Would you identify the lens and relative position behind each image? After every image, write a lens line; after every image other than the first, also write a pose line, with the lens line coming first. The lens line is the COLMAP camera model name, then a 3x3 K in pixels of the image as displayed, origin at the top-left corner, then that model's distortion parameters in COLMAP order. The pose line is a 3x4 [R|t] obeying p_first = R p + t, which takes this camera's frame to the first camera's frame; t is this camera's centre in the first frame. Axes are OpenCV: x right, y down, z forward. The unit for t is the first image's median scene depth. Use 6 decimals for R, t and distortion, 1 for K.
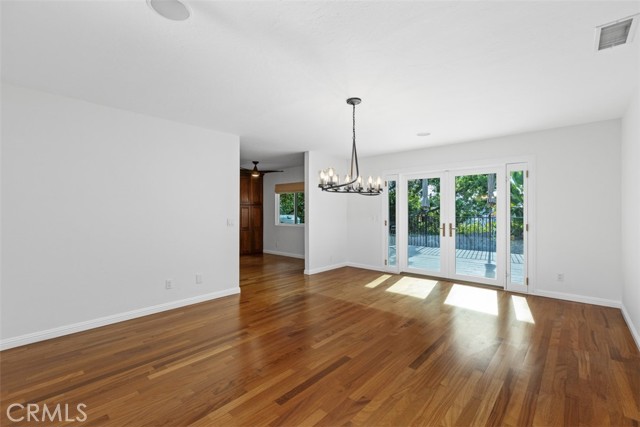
lens RADIAL K [[289.0, 0, 320.0], [0, 289.0, 211.7], [0, 0, 1]] dist [0.005358, 0.000266]
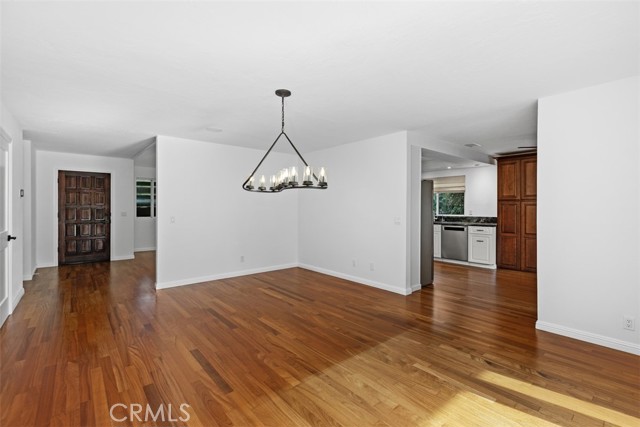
lens RADIAL K [[289.0, 0, 319.1], [0, 289.0, 210.2], [0, 0, 1]] dist [0.005358, 0.000266]
pose [[-0.138249, 0.007177, -0.990371, 0.993285], [-0.008301, 0.999930, 0.008405, -0.008125], [0.990363, 0.009383, -0.138180, 1.198473]]
